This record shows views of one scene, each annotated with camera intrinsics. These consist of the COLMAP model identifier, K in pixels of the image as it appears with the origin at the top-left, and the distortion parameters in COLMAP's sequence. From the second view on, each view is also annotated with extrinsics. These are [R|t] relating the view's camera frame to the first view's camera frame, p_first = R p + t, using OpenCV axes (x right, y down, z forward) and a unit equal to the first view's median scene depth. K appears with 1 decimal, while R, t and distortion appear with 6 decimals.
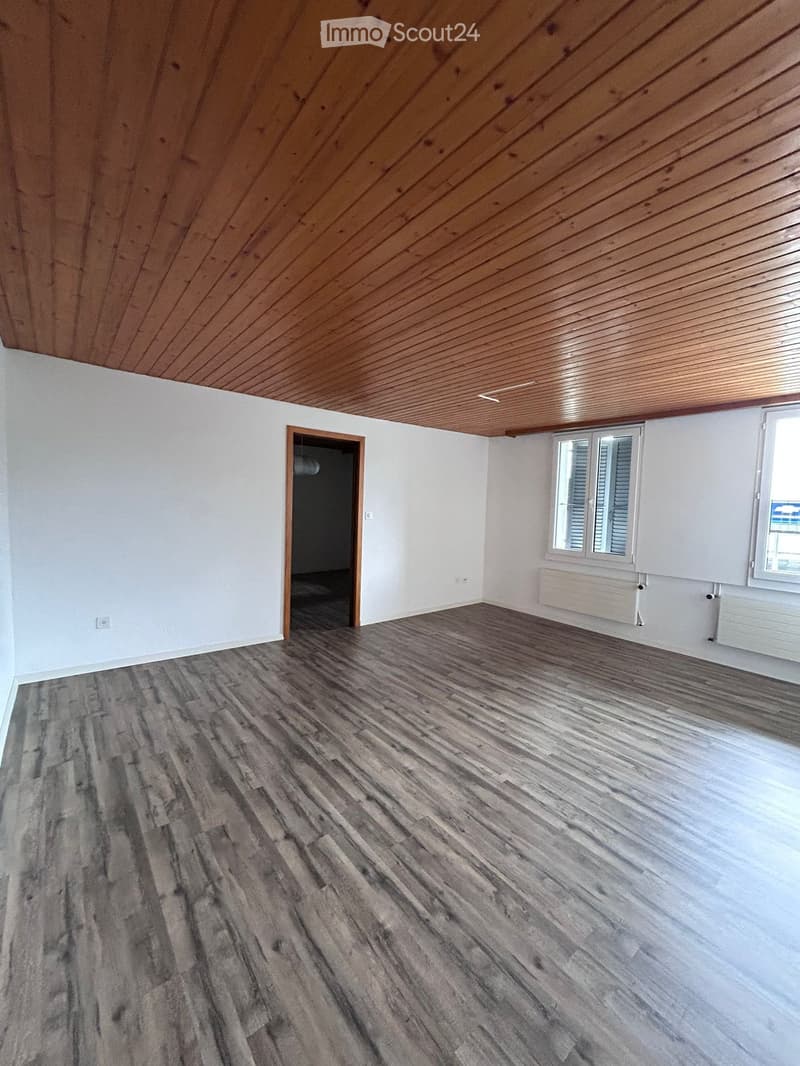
lens RADIAL K [[427.3, 0, 400.0], [0, 427.3, 533.0], [0, 0, 1]] dist [-0.002772, -0.000039]
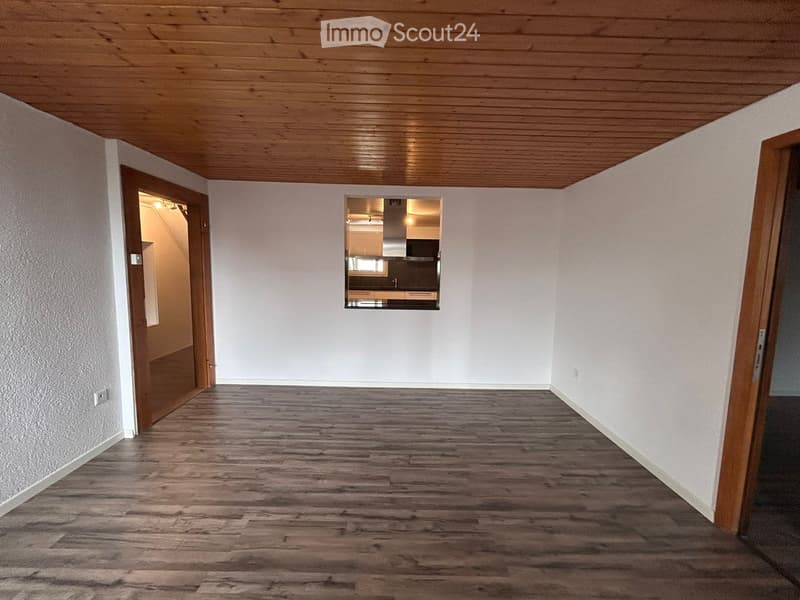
lens RADIAL K [[327.0, 0, 398.8], [0, 327.0, 301.1], [0, 0, 1]] dist [0.009701, 0.000165]
pose [[-0.621890, 0.036517, -0.782252, 0.557214], [-0.092401, 0.988512, 0.119605, -0.103238], [0.777634, 0.146662, -0.611372, 1.520050]]
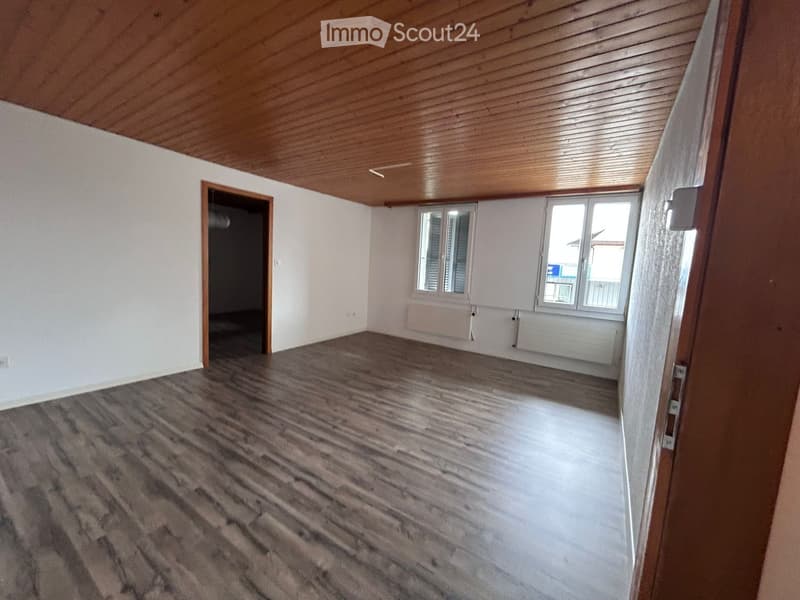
lens RADIAL K [[320.7, 0, 397.0], [0, 320.7, 301.3], [0, 0, 1]] dist [-0.002772, -0.000039]
pose [[0.951906, -0.014568, 0.306043, -0.058595], [-0.002316, 0.998498, 0.054733, 0.034279], [-0.306381, -0.052810, 0.950443, 0.029786]]
